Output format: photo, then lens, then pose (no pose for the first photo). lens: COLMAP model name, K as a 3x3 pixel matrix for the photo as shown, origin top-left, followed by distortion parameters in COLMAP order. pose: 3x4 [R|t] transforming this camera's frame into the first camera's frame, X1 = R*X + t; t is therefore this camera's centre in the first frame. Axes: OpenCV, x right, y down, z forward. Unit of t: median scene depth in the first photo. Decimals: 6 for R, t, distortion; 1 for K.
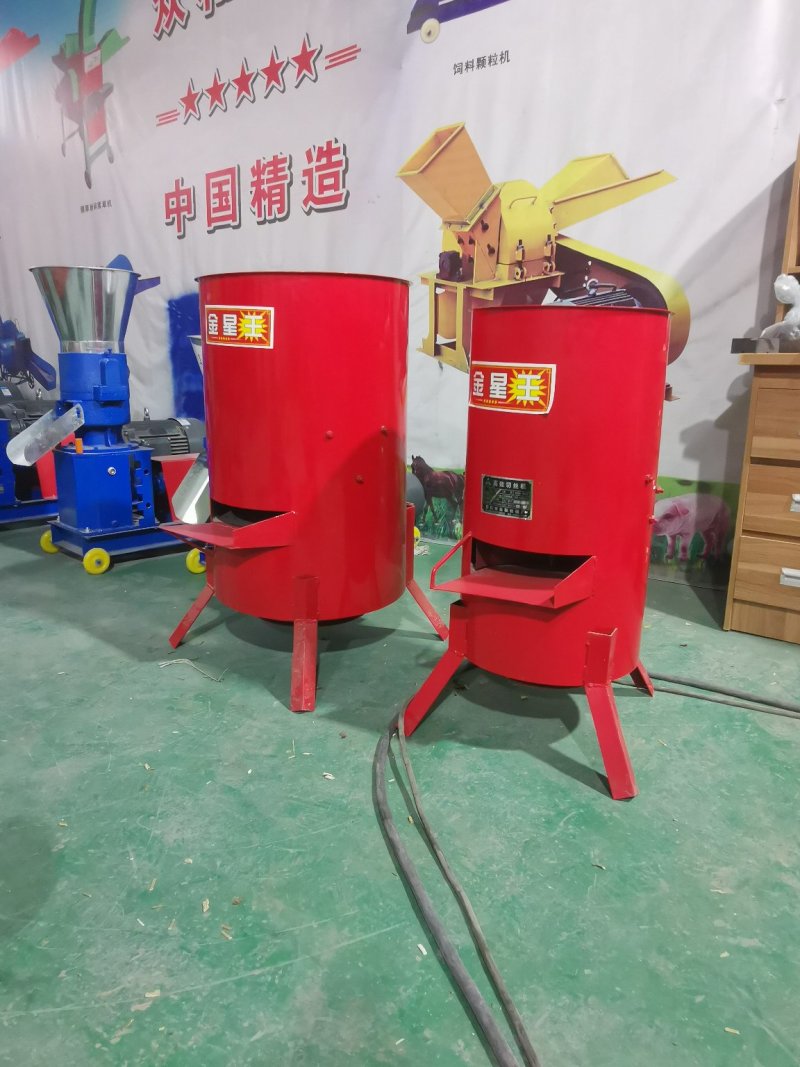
lens RADIAL K [[728.1, 0, 393.0], [0, 728.1, 536.3], [0, 0, 1]] dist [-0.057841, 0.052344]
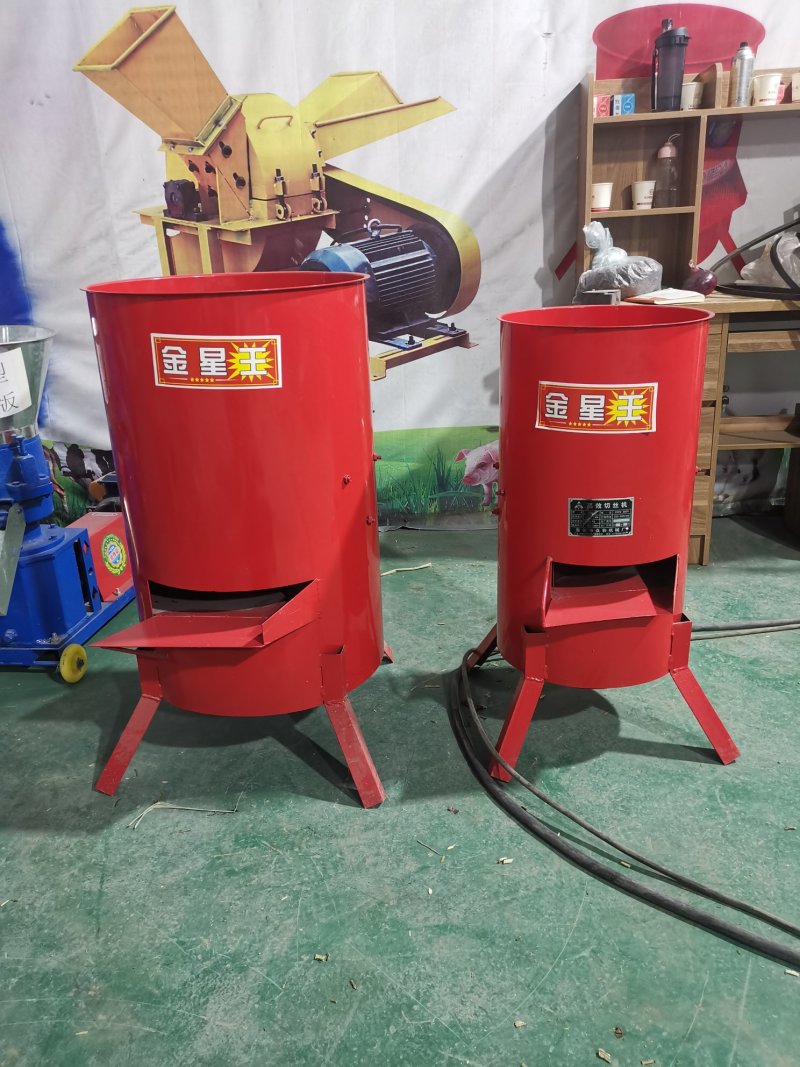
lens RADIAL K [[841.2, 0, 397.0], [0, 841.2, 534.6], [0, 0, 1]] dist [0.057280, -0.060542]
pose [[0.808350, -0.241180, 0.537031, -0.475081], [0.187732, 0.970208, 0.153142, -0.178780], [-0.557966, -0.022975, 0.829545, 0.145260]]
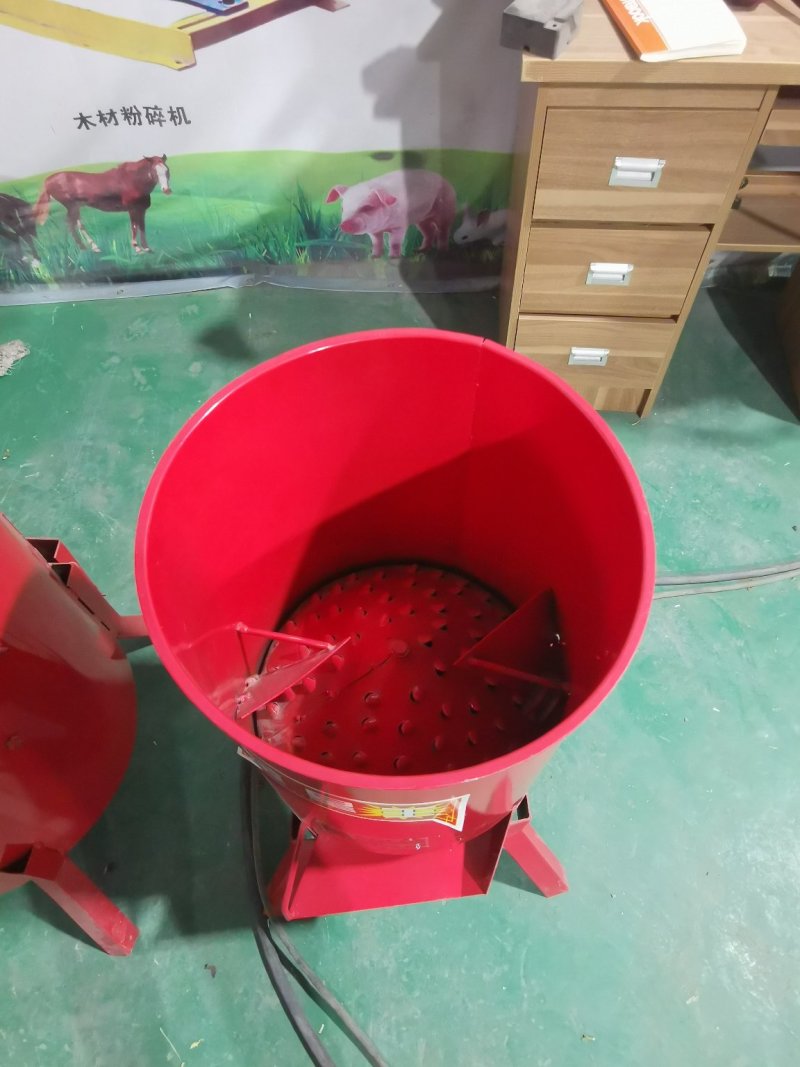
lens RADIAL K [[728.1, 0, 399.8], [0, 728.1, 544.4], [0, 0, 1]] dist [-0.057841, 0.052344]
pose [[0.817372, -0.514287, 0.259636, 0.099986], [0.168671, 0.644550, 0.745725, -0.425860], [-0.550865, -0.565742, 0.613583, 0.538525]]
